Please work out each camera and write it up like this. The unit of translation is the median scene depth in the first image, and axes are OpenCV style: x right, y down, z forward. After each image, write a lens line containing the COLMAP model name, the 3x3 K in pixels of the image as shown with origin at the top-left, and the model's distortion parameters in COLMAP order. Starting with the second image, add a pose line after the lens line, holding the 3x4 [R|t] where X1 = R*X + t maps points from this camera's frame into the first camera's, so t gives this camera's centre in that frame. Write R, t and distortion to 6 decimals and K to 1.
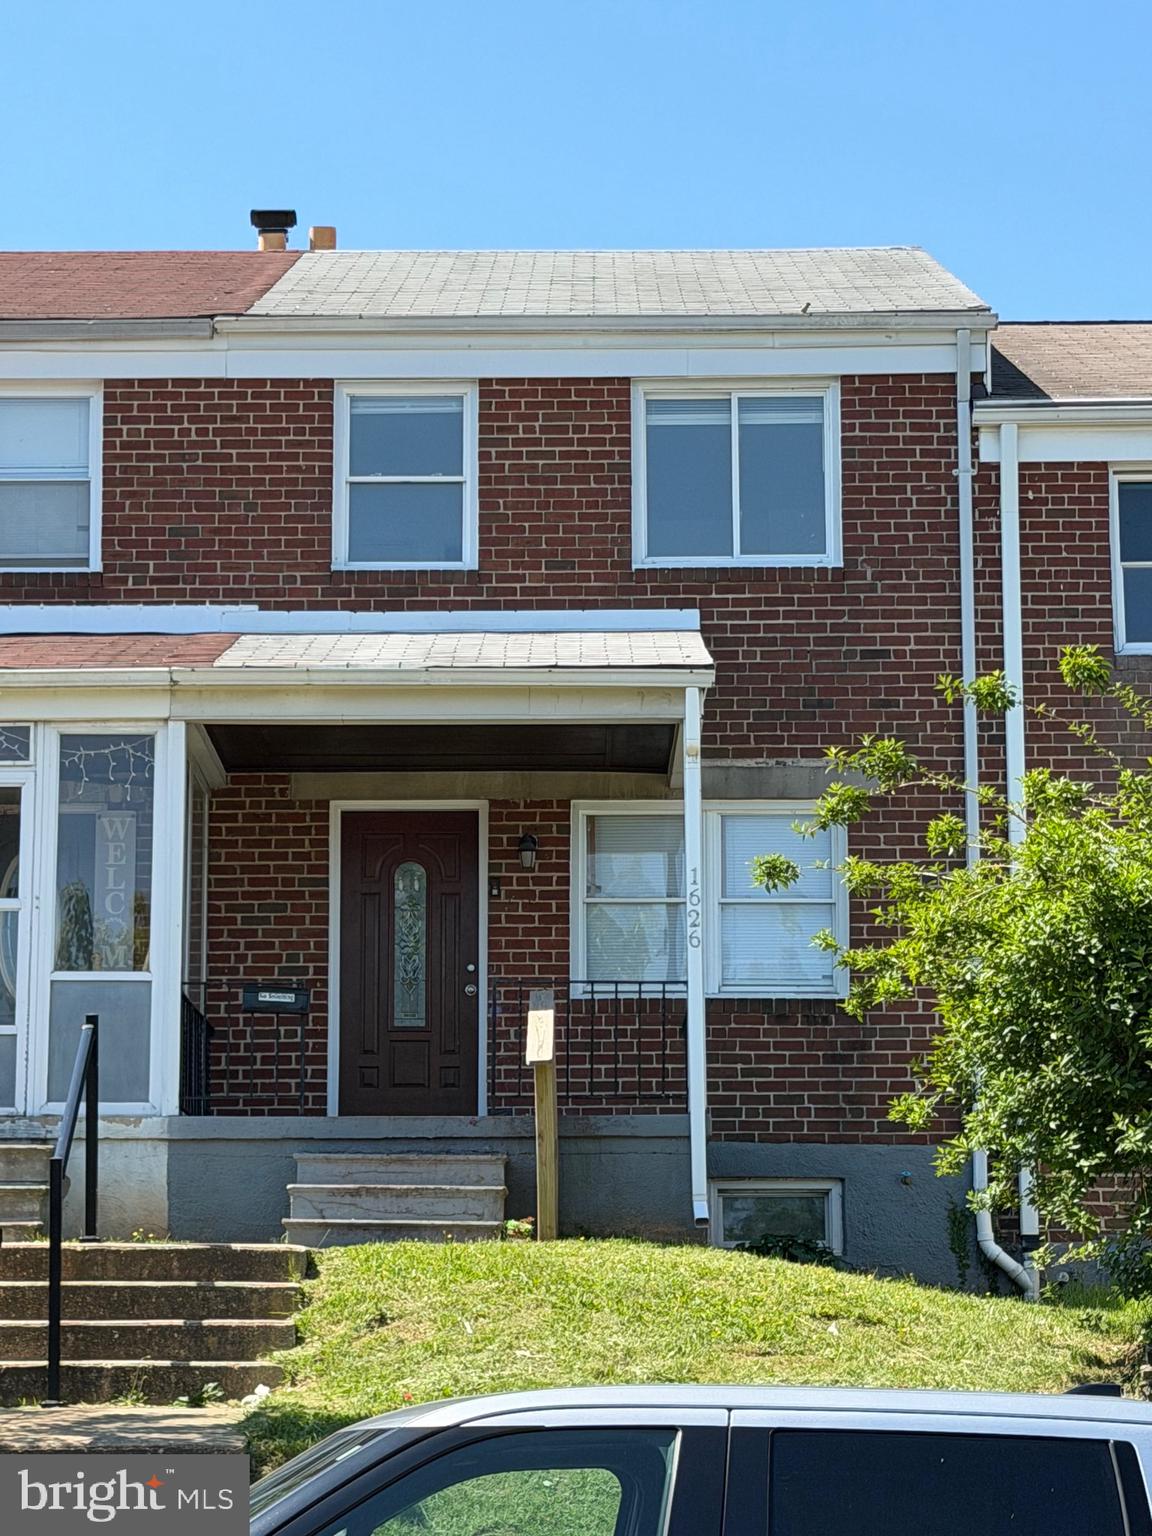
lens RADIAL K [[3648.0, 0, 574.2], [0, 3648.0, 767.9], [0, 0, 1]] dist [0.156804, 0.000000]
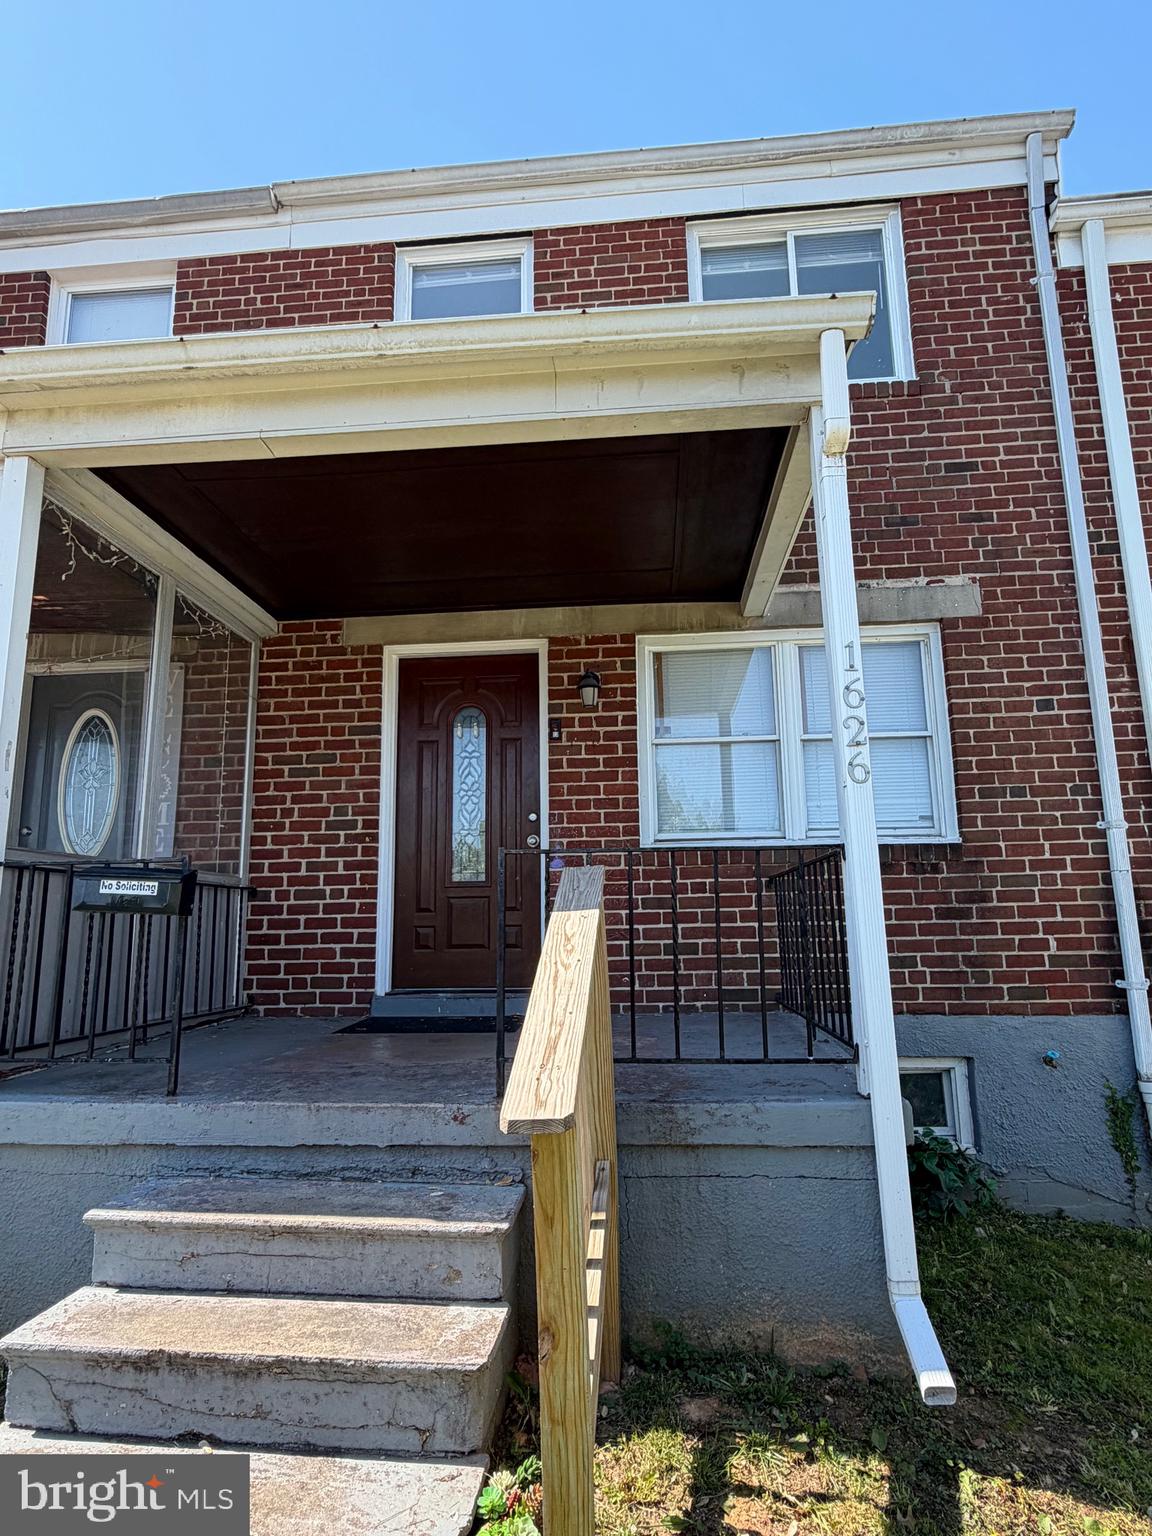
lens RADIAL K [[851.8, 0, 583.0], [0, 851.8, 771.7], [0, 0, 1]] dist [0.005993, -0.000970]
pose [[0.996631, -0.027720, -0.077184, 0.001527], [0.029217, 0.999405, 0.018334, 0.039401], [0.076630, -0.020527, 0.996848, 0.780744]]
